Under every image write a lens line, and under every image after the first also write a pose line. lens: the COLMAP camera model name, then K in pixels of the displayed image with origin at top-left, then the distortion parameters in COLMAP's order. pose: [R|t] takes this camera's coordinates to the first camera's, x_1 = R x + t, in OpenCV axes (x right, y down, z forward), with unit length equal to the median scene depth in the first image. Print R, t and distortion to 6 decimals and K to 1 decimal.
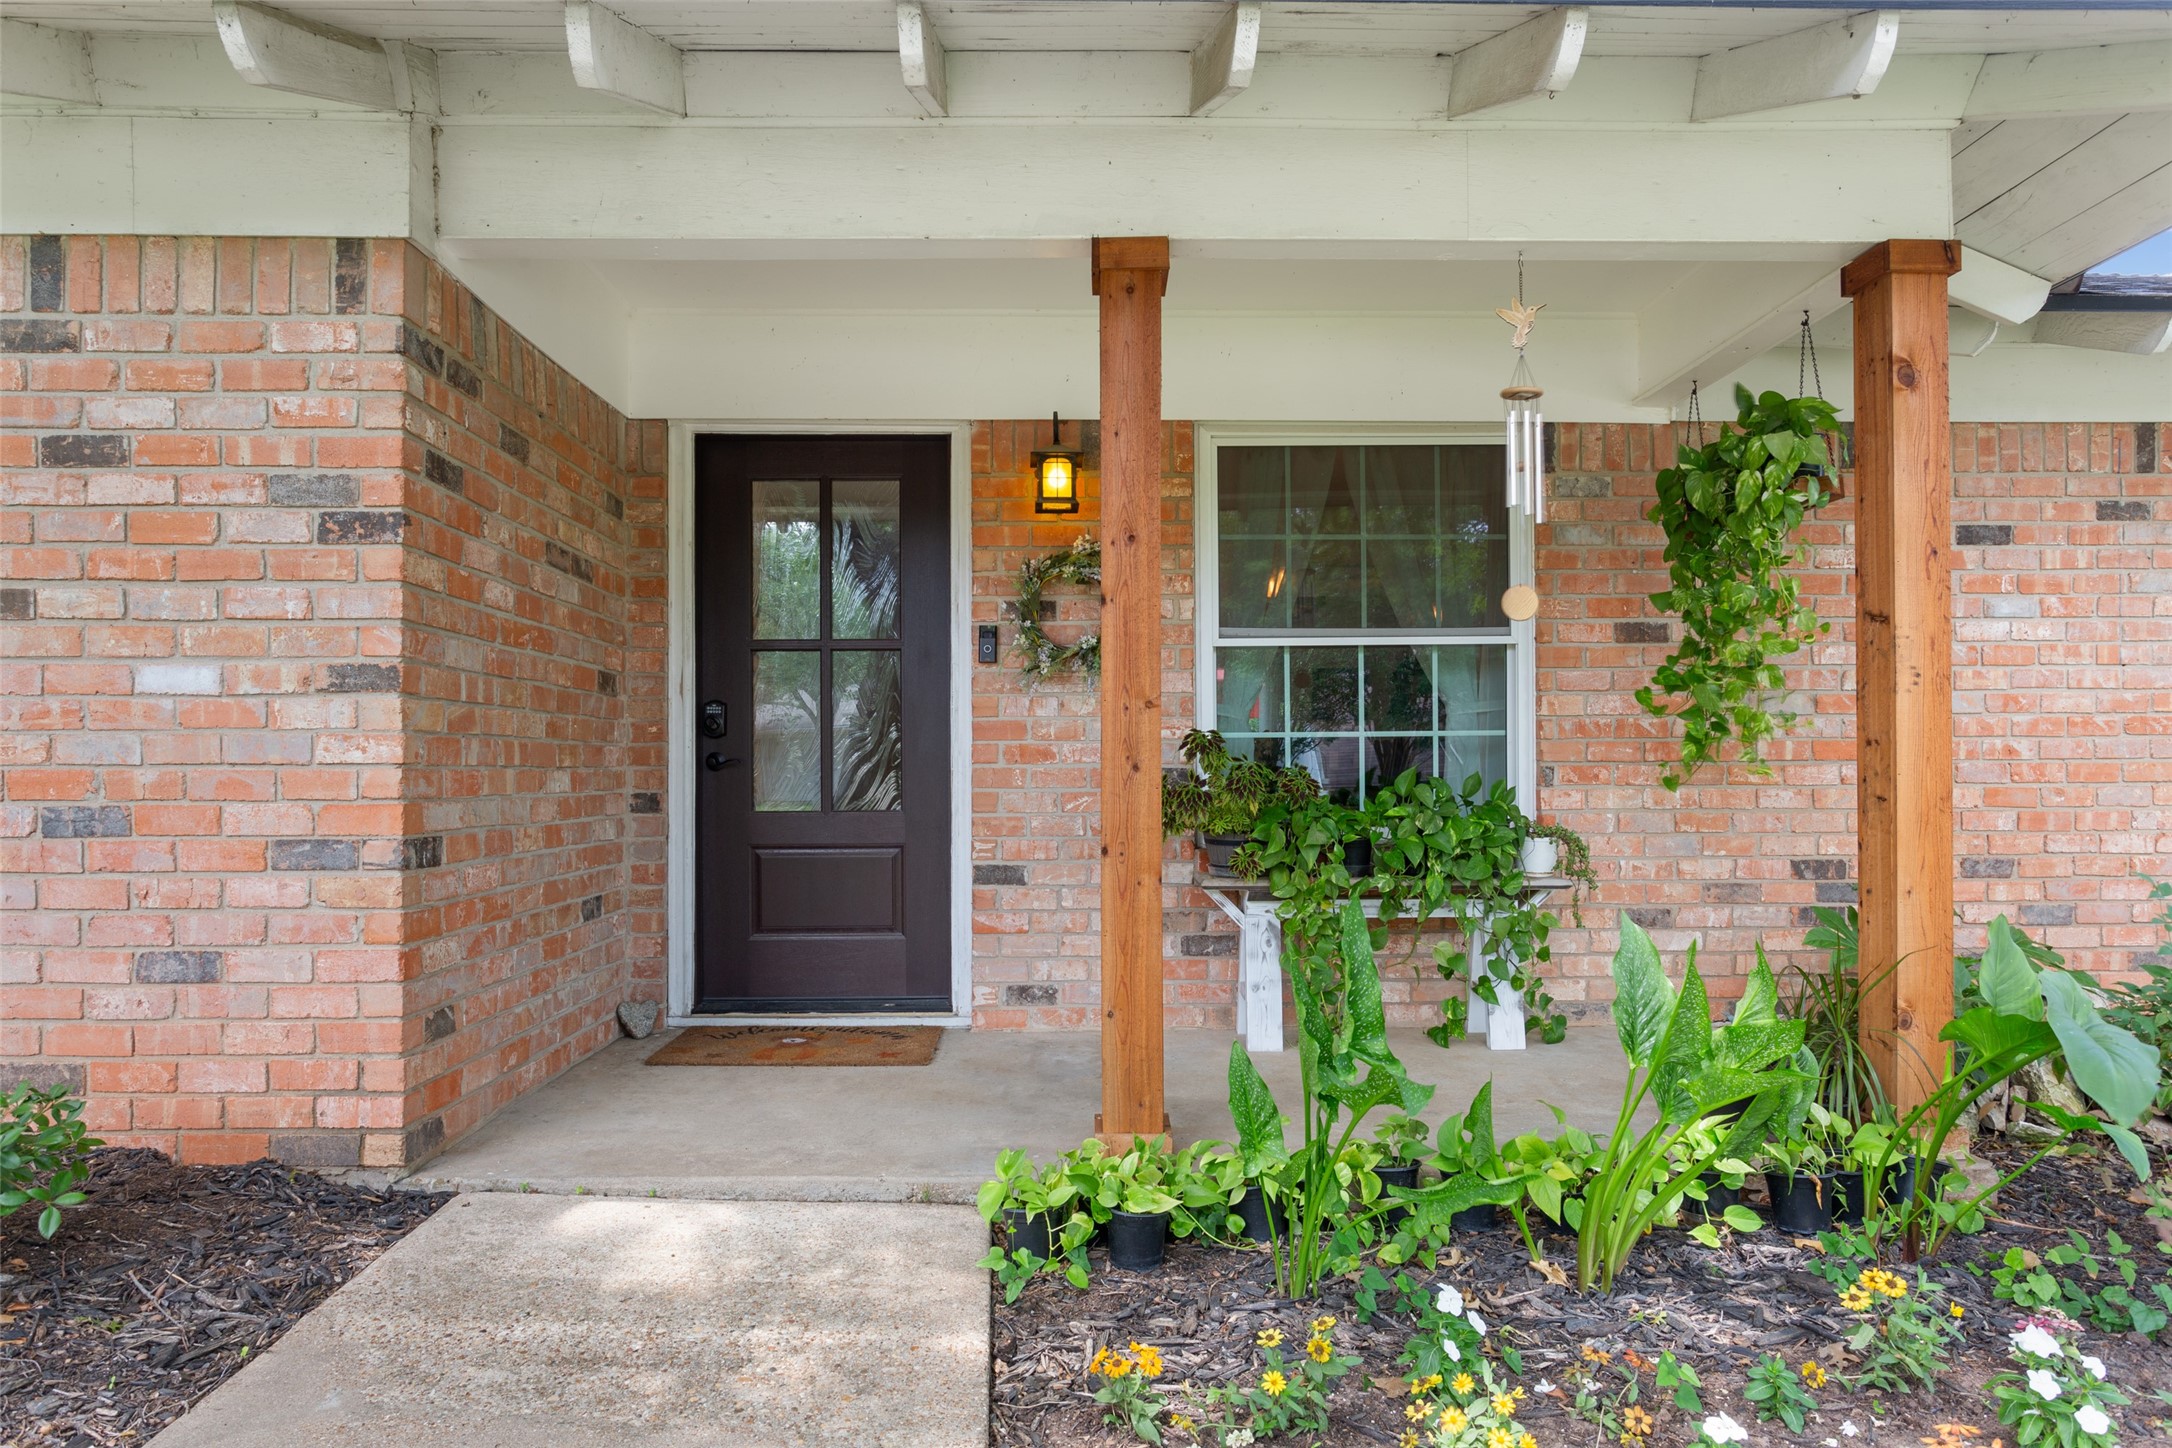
lens RADIAL K [[1397.7, 0, 1082.5], [0, 1397.7, 723.0], [0, 0, 1]] dist [0.000055, -0.000089]
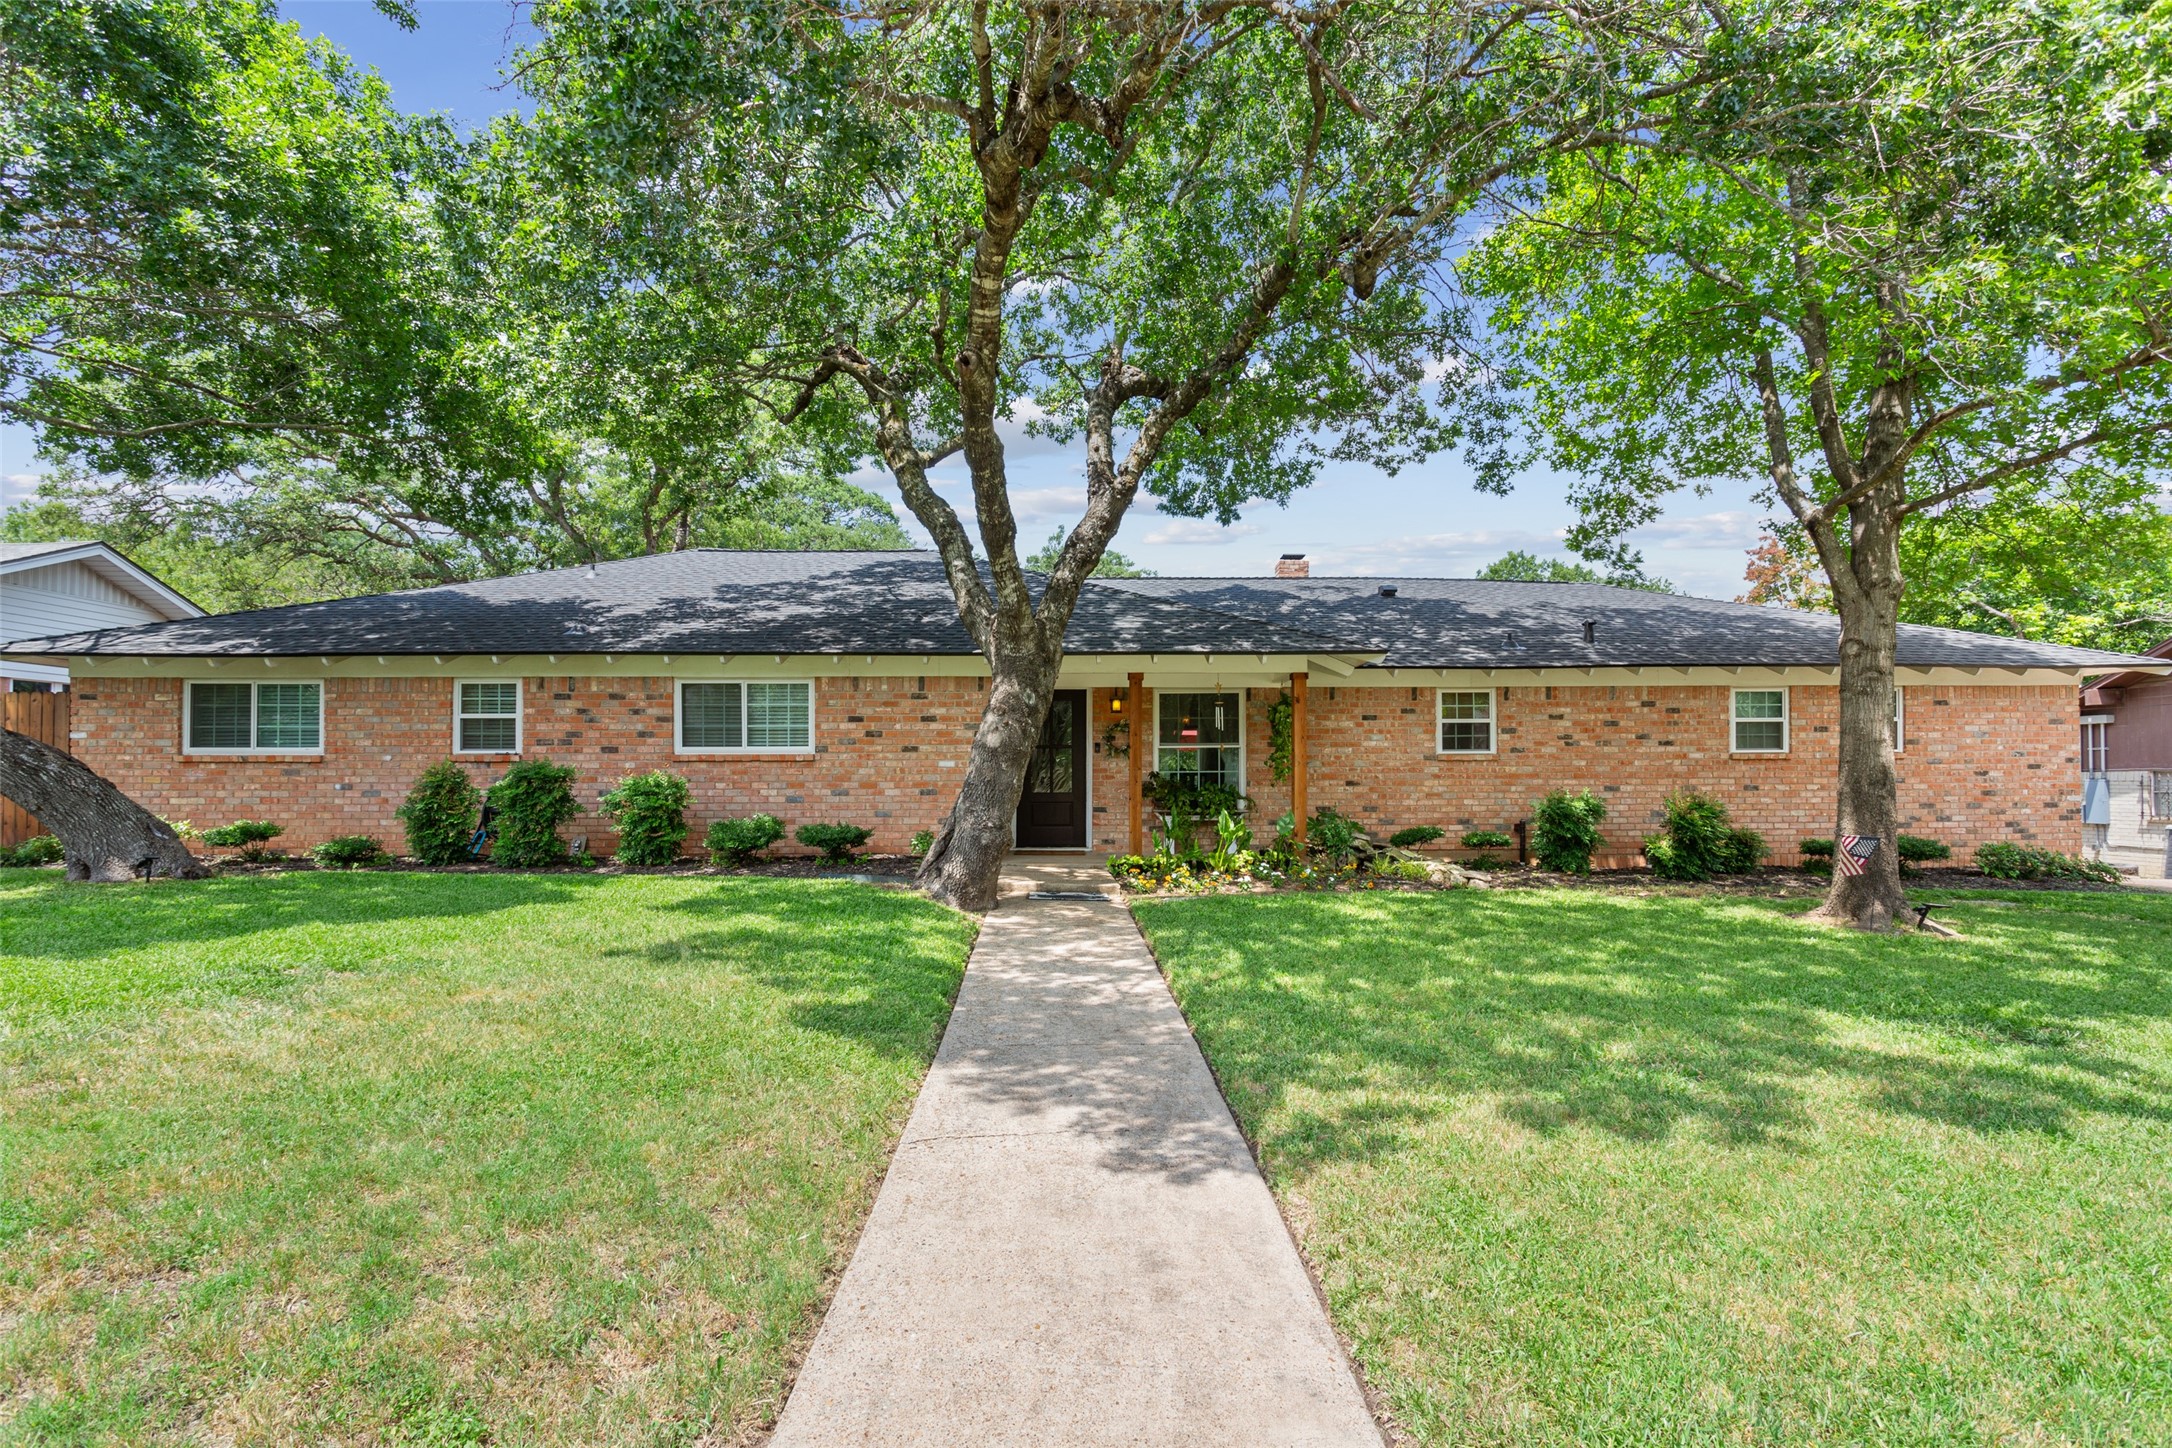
lens RADIAL K [[1076.2, 0, 1088.4], [0, 1076.2, 732.5], [0, 0, 1]] dist [-0.003389, 0.000574]
pose [[0.999912, 0.002707, -0.012951, -0.055106], [-0.002748, 0.999991, -0.003192, -0.088498], [0.012942, 0.003227, 0.999911, -1.892691]]
